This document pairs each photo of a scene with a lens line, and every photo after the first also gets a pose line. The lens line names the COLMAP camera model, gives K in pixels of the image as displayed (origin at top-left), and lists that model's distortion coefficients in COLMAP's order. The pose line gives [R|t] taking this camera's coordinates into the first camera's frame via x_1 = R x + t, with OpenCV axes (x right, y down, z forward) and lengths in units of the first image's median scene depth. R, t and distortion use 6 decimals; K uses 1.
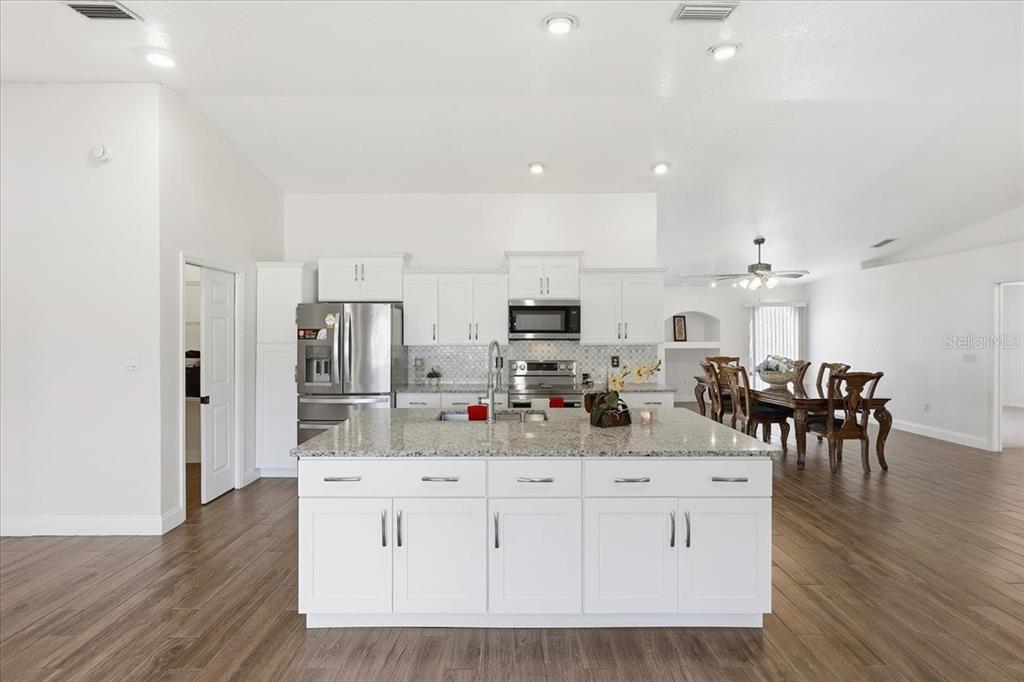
lens RADIAL K [[481.3, 0, 510.6], [0, 481.3, 333.0], [0, 0, 1]] dist [0.005733, -0.000255]
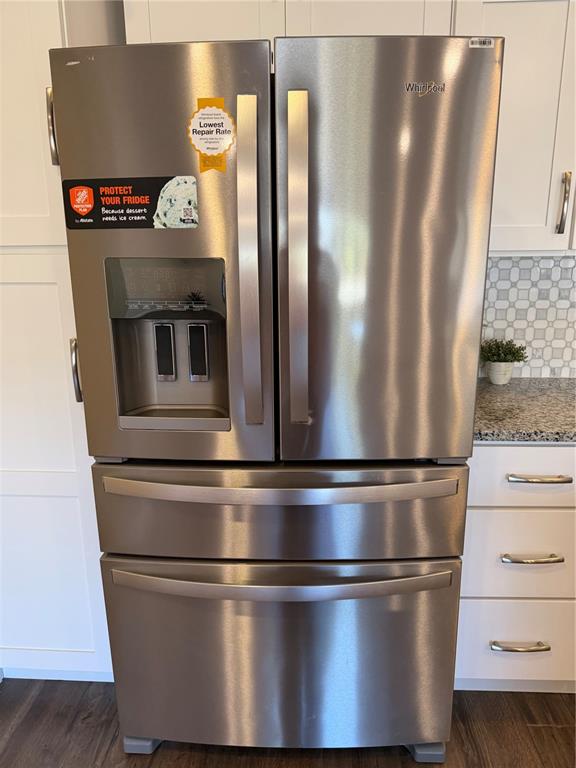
lens RADIAL K [[531.8, 0, 288.4], [0, 531.8, 386.6], [0, 0, 1]] dist [0.012303, -0.002527]
pose [[0.999342, 0.002759, -0.036169, -0.293567], [0.006575, 0.966807, 0.255424, 0.018750], [0.035673, -0.255494, 0.966152, 0.662929]]
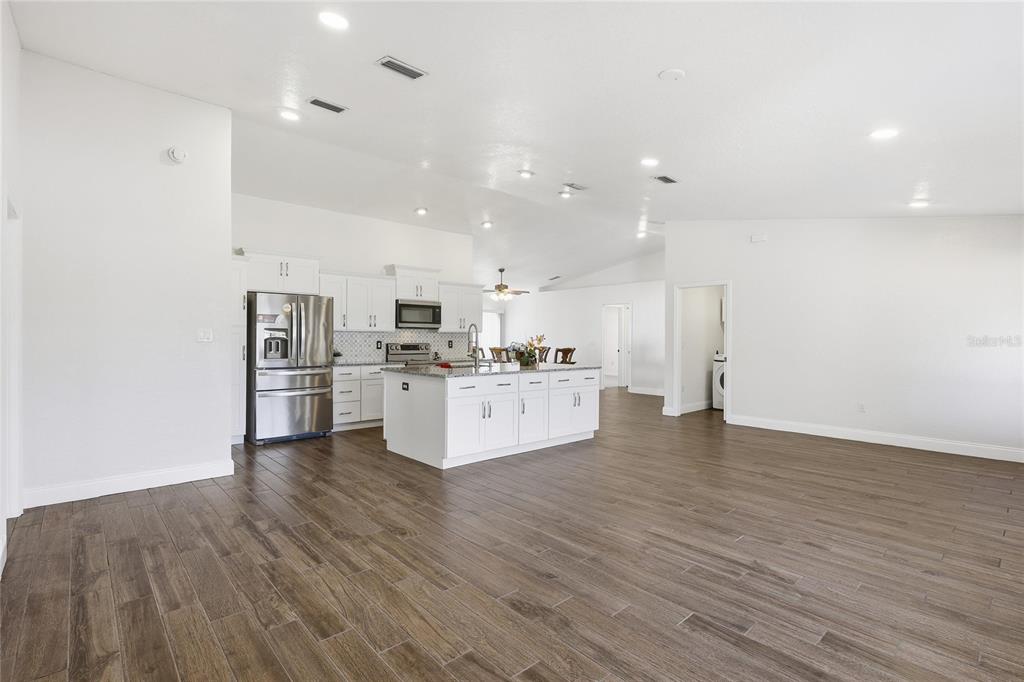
lens RADIAL K [[481.3, 0, 518.0], [0, 481.3, 340.7], [0, 0, 1]] dist [0.005733, -0.000255]
pose [[0.743986, 0.000954, 0.668194, -0.668610], [-0.006381, 0.999964, 0.005677, 0.040947], [-0.668165, -0.008487, 0.743965, -0.275531]]
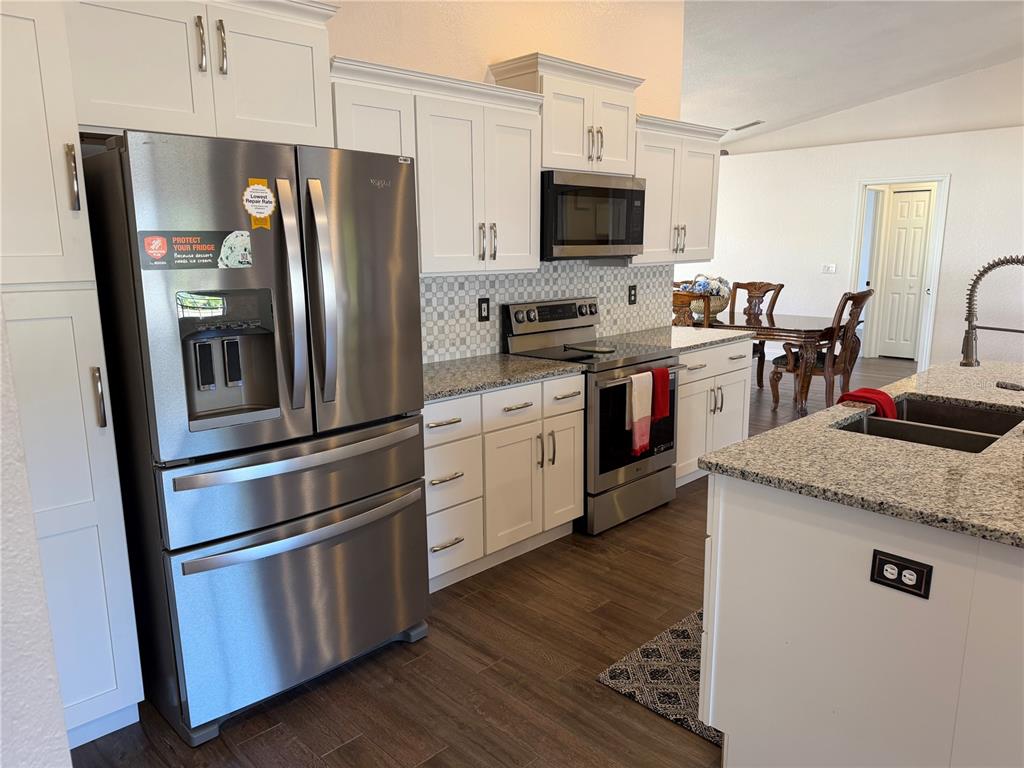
lens RADIAL K [[709.1, 0, 508.1], [0, 709.1, 387.1], [0, 0, 1]] dist [0.012303, -0.002527]
pose [[0.735129, -0.138629, 0.663601, -0.497365], [0.011452, 0.981268, 0.192305, 0.002989], [-0.677830, -0.133770, 0.722947, 0.503394]]
